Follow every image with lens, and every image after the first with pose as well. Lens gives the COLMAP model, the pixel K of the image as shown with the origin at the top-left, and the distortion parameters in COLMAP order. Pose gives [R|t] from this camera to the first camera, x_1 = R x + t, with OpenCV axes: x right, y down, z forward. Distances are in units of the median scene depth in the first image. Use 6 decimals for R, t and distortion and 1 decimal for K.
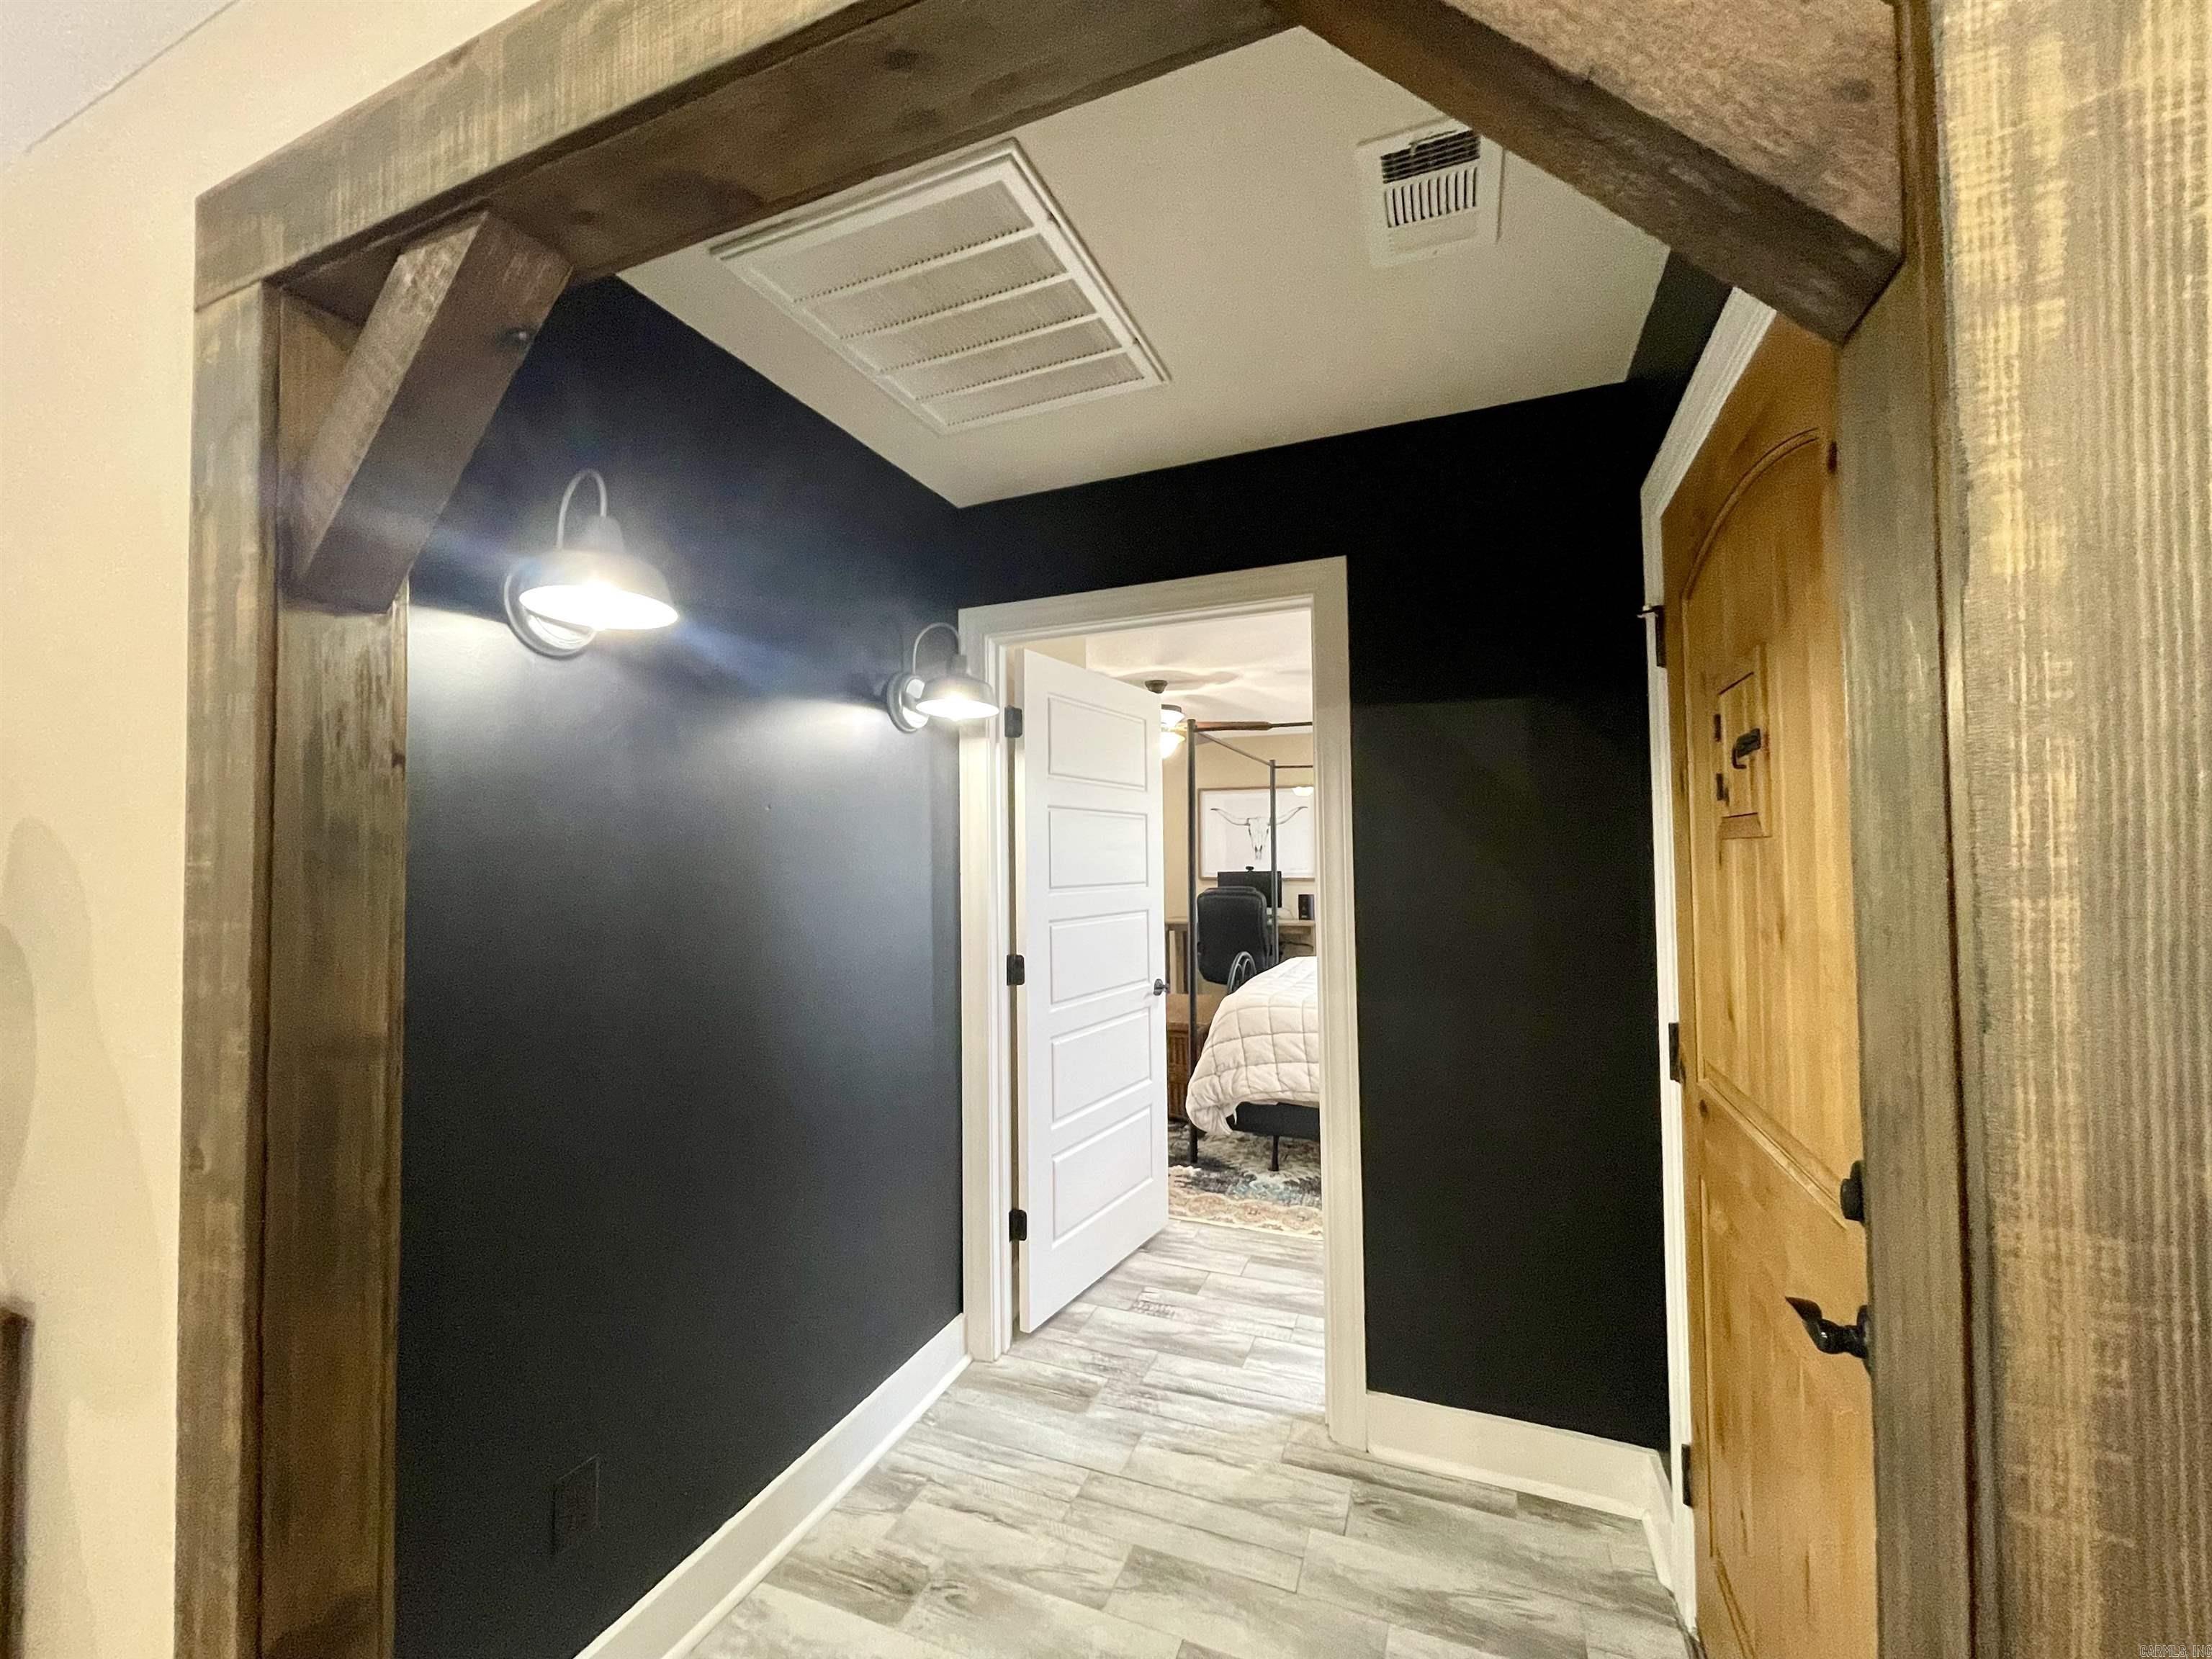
lens RADIAL K [[898.9, 0, 1102.4], [0, 898.9, 839.4], [0, 0, 1]] dist [-0.004376, 0.001066]
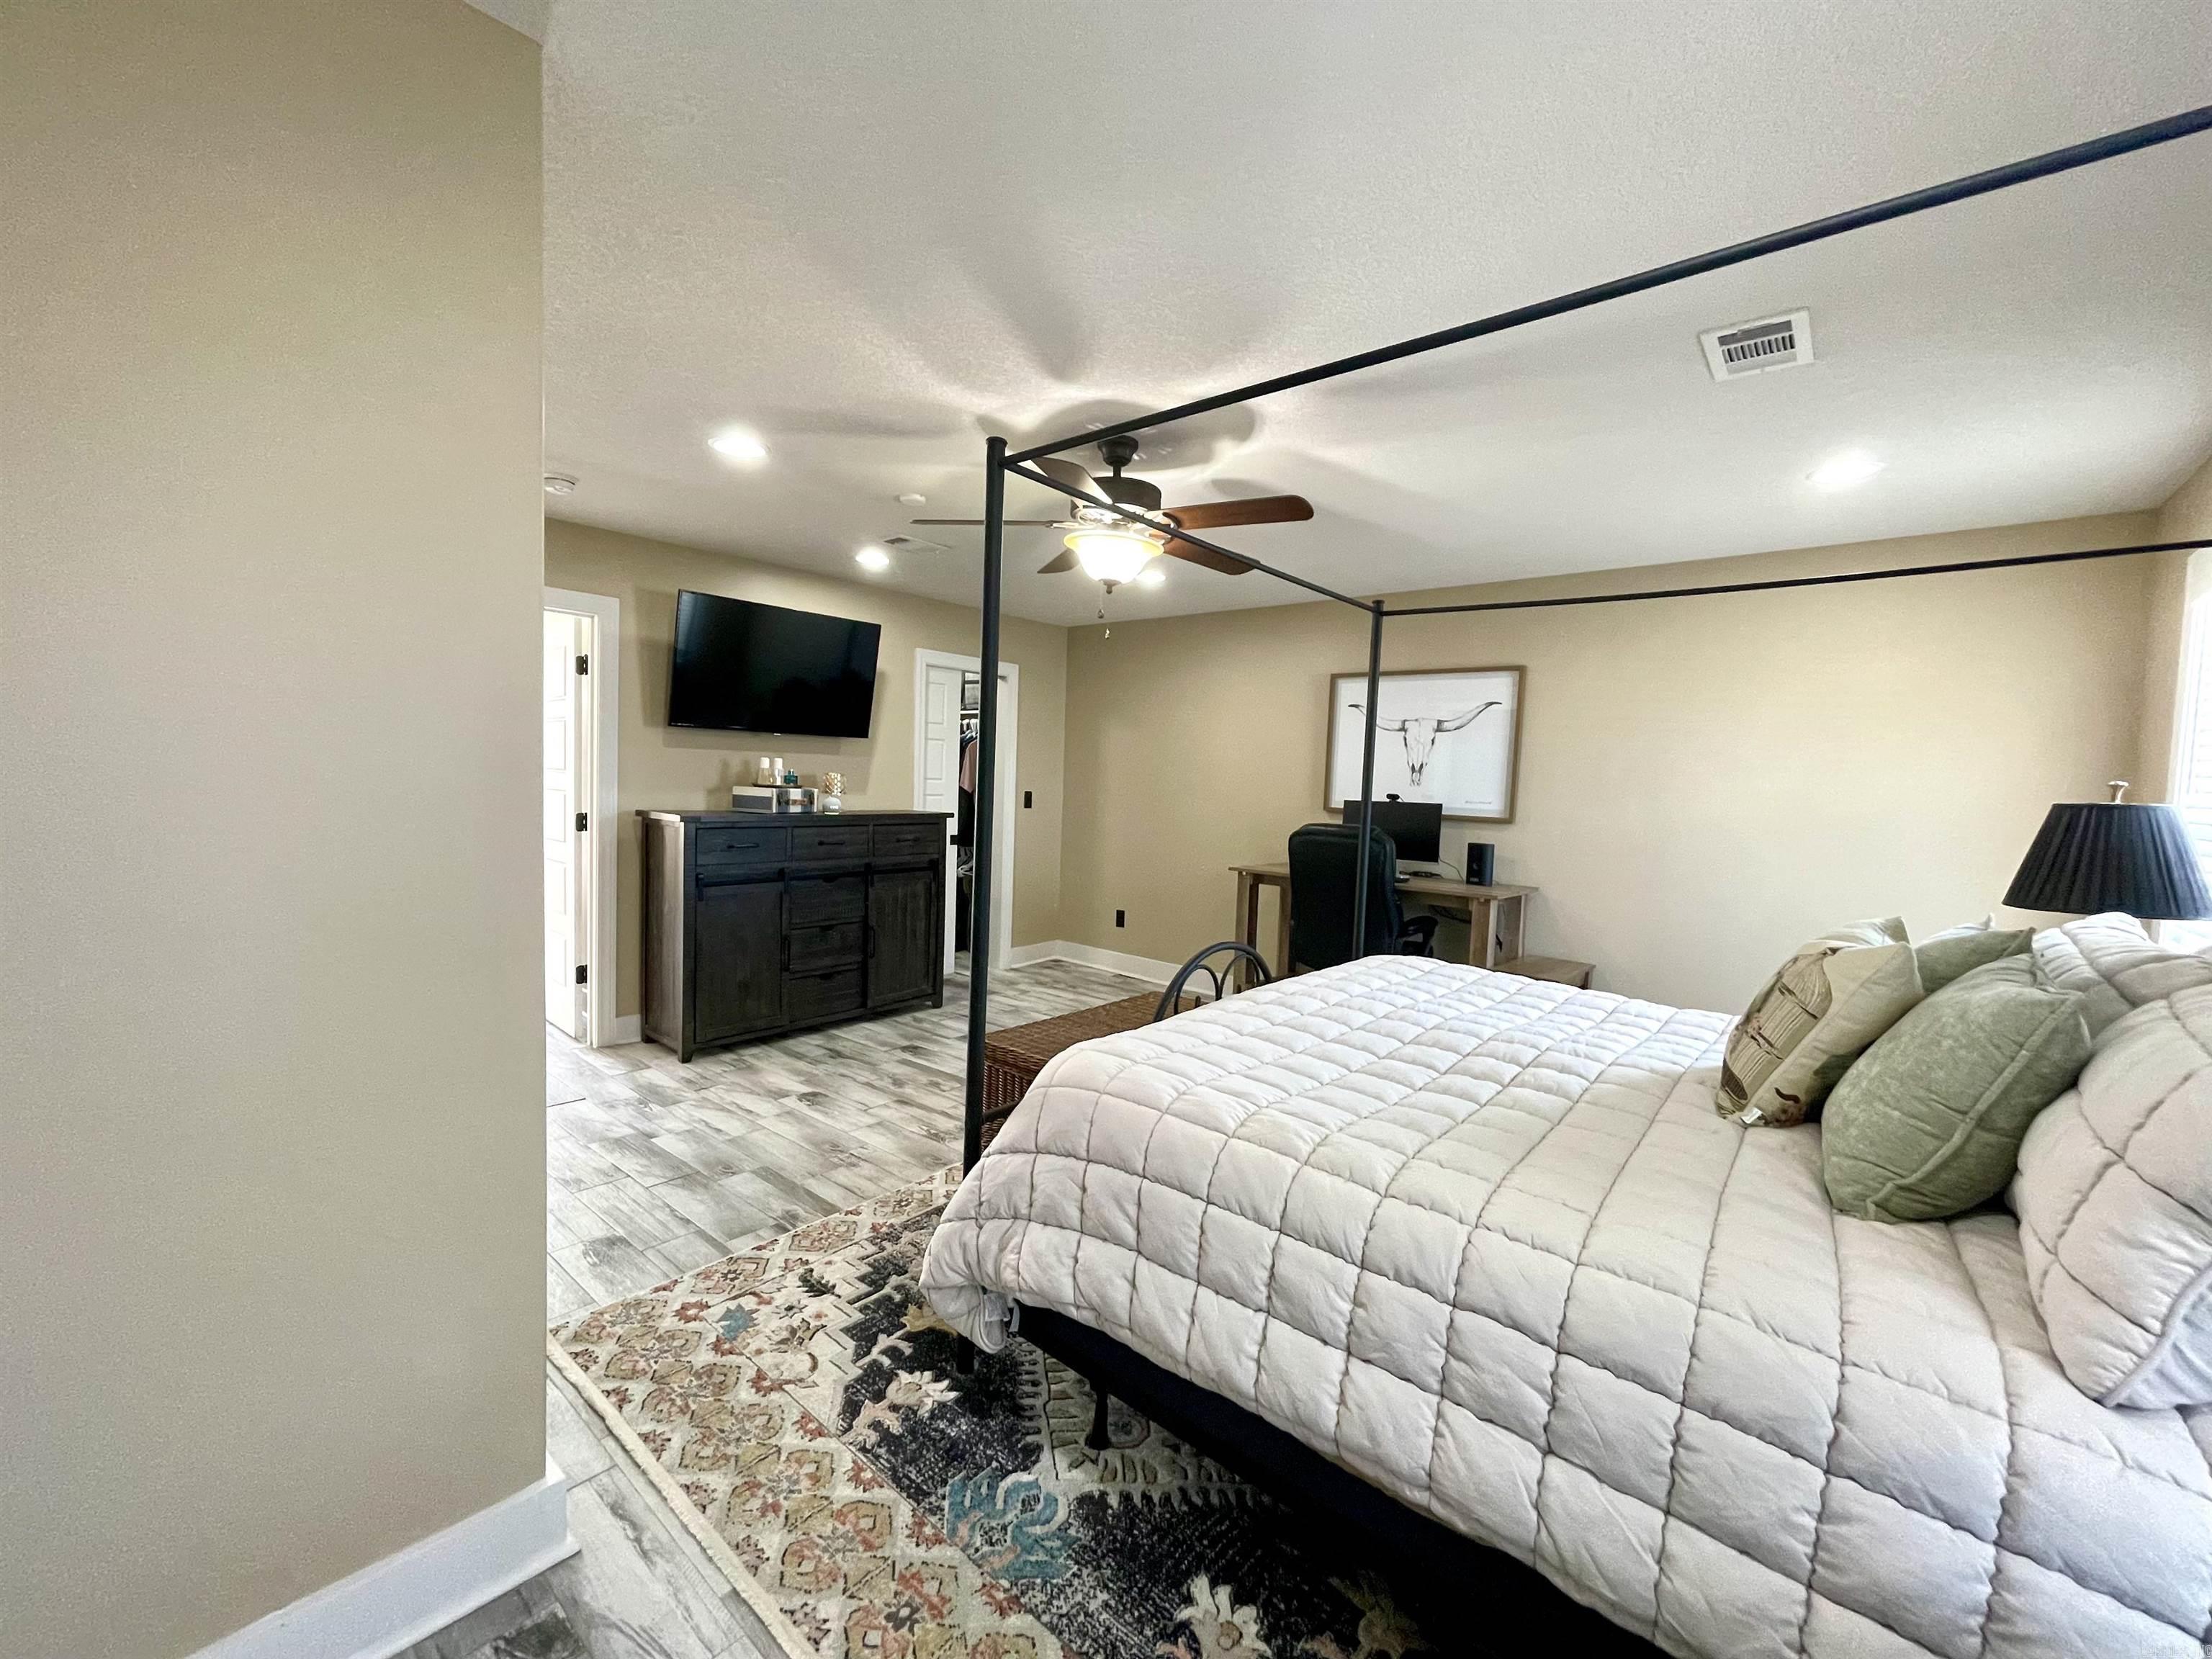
lens RADIAL K [[898.9, 0, 1099.6], [0, 898.9, 831.1], [0, 0, 1]] dist [-0.004376, 0.001066]
pose [[0.943047, 0.062760, -0.326685, 0.330135], [-0.038407, 0.996016, 0.080476, 0.023815], [0.330434, -0.063346, 0.941701, 0.609601]]
